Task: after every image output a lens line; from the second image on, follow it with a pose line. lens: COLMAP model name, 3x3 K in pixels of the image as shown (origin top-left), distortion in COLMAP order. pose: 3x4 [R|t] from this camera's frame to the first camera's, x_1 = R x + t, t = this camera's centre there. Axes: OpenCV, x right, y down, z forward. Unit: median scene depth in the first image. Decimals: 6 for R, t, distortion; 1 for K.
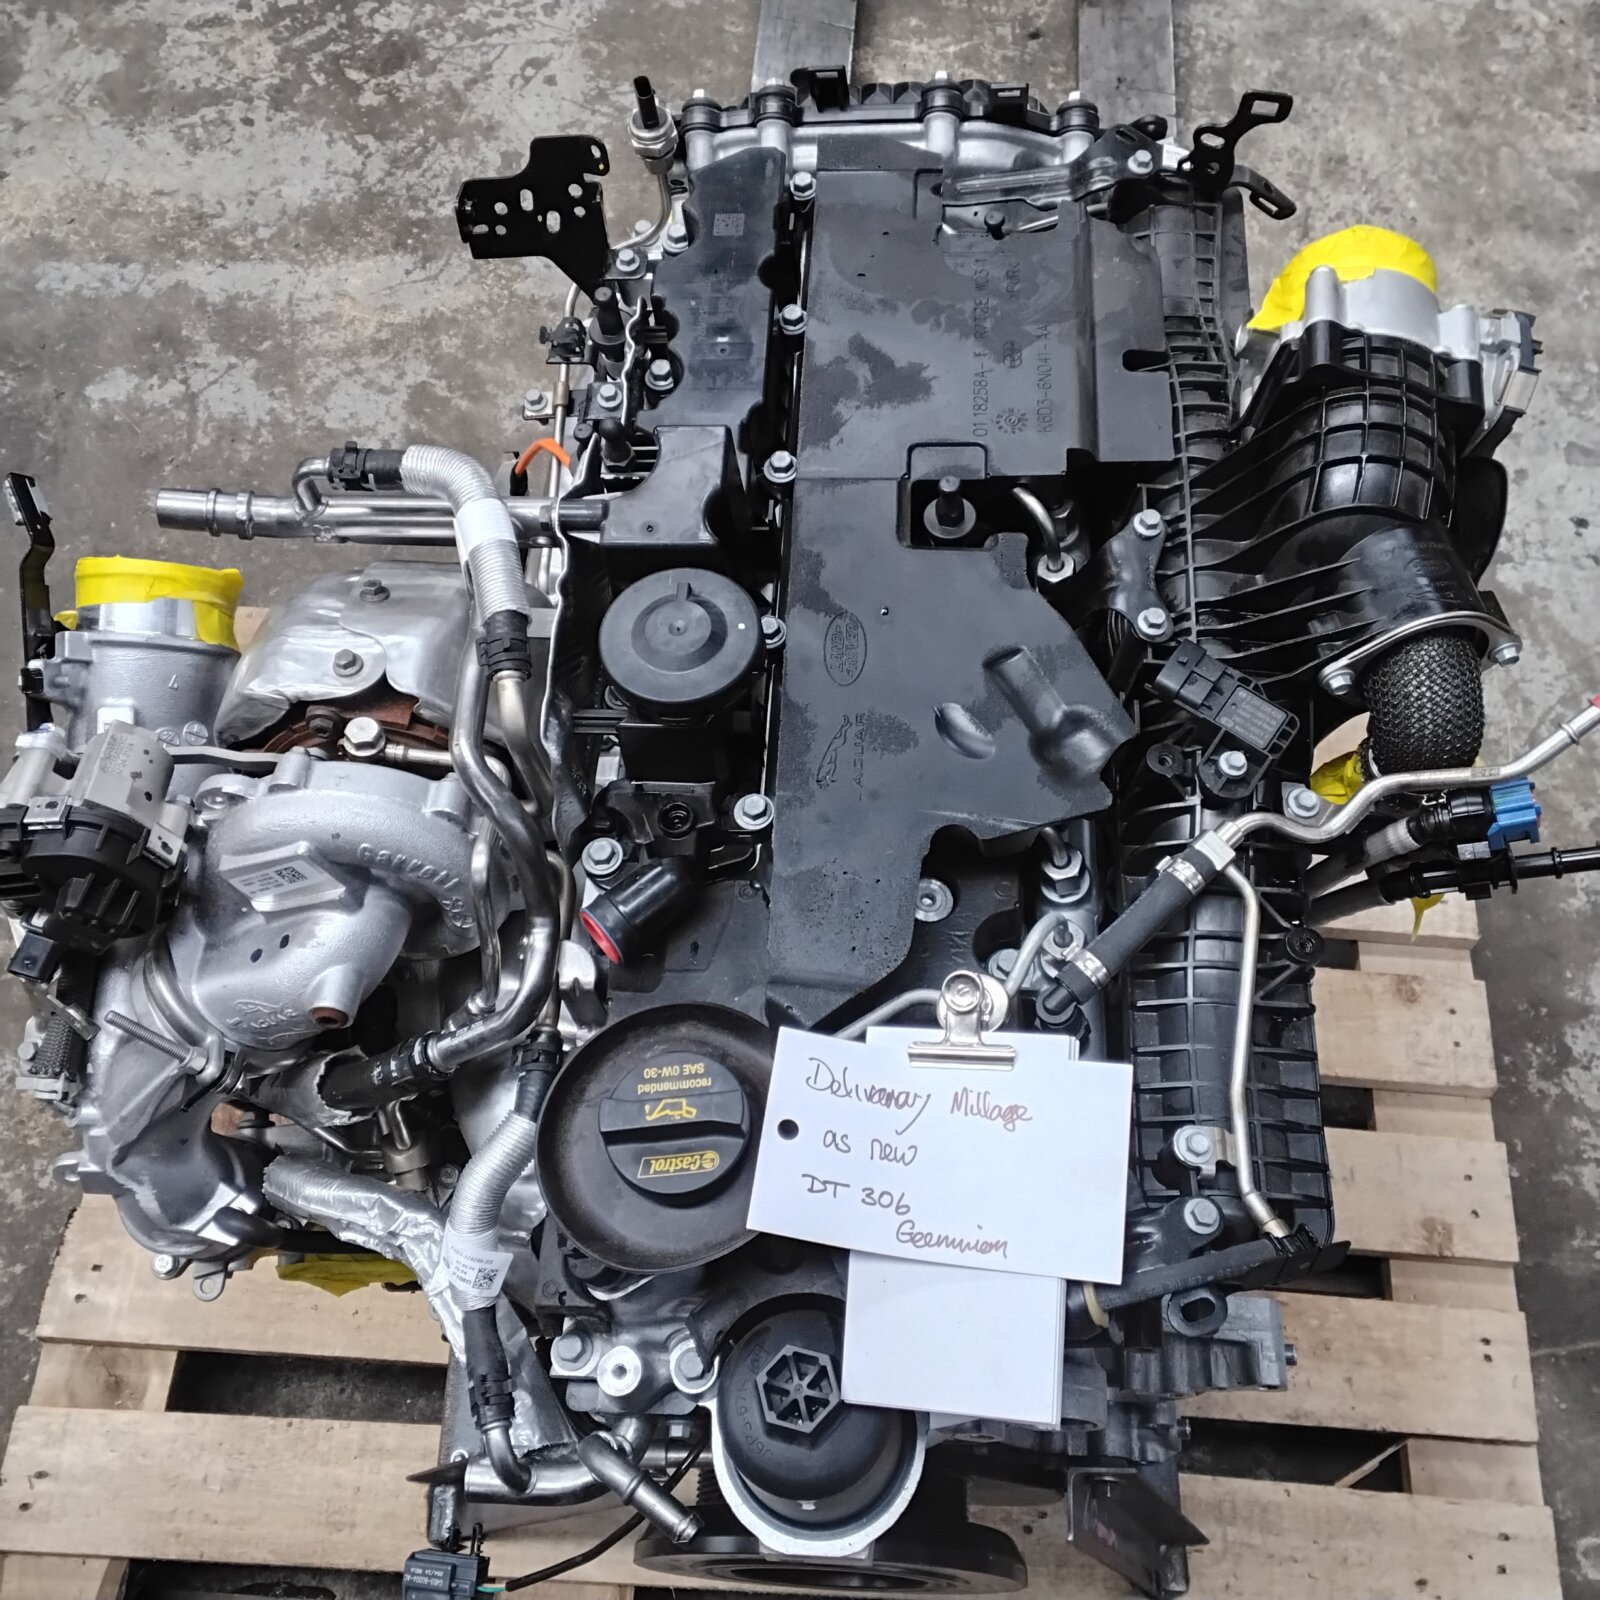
lens RADIAL K [[1531.5, 0, 834.7], [0, 1531.5, 835.9], [0, 0, 1]] dist [0.111222, -0.149762]
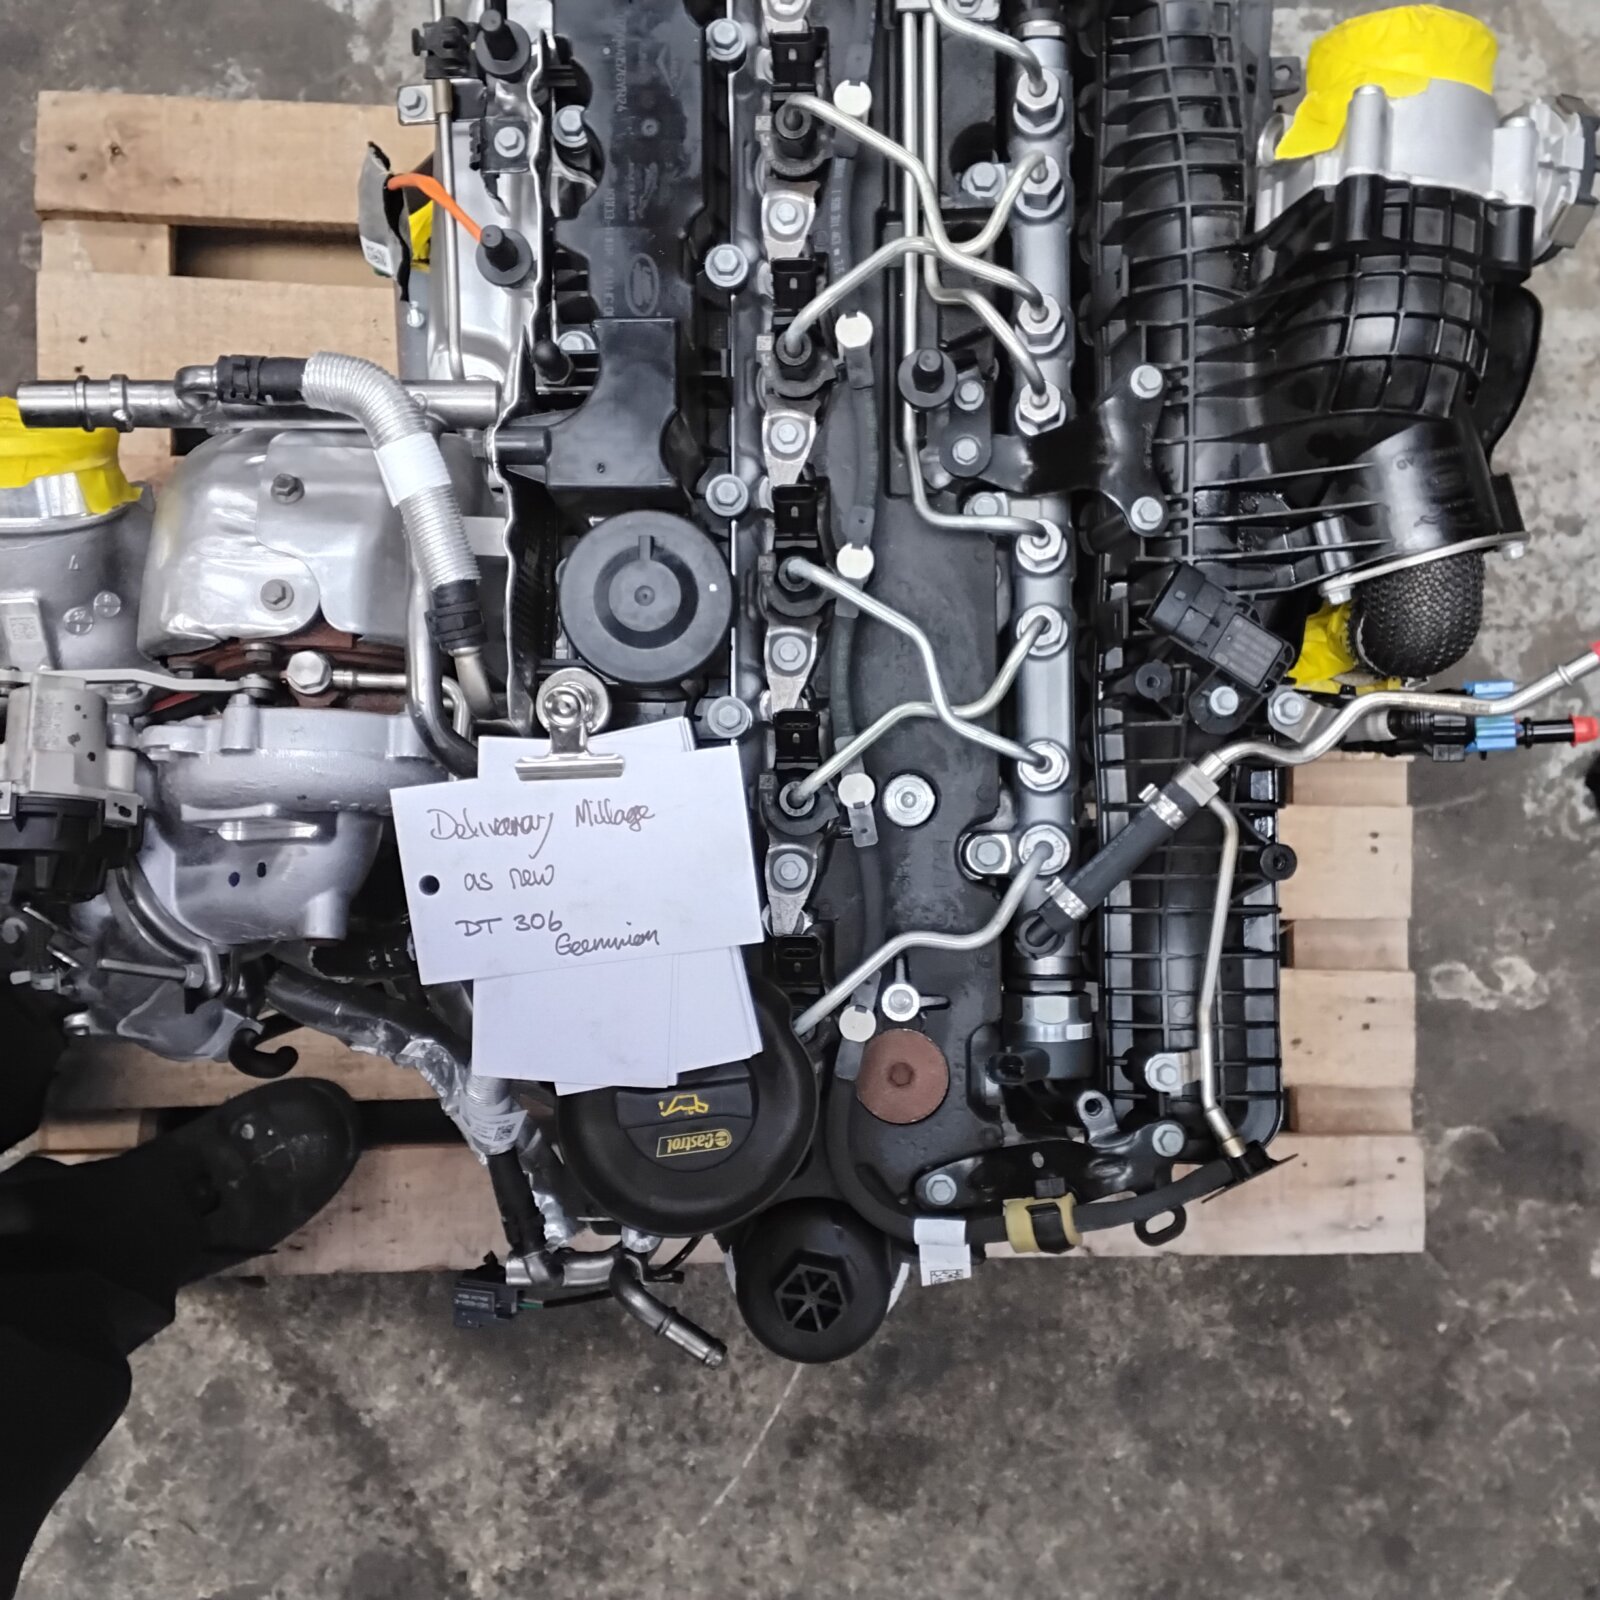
lens RADIAL K [[1531.5, 0, 834.7], [0, 1531.5, 835.9], [0, 0, 1]] dist [0.111222, -0.149762]
pose [[0.997608, -0.049880, 0.047853, -0.036822], [0.026023, 0.912381, 0.408513, -0.352022], [-0.064037, -0.406291, 0.911497, 0.084476]]
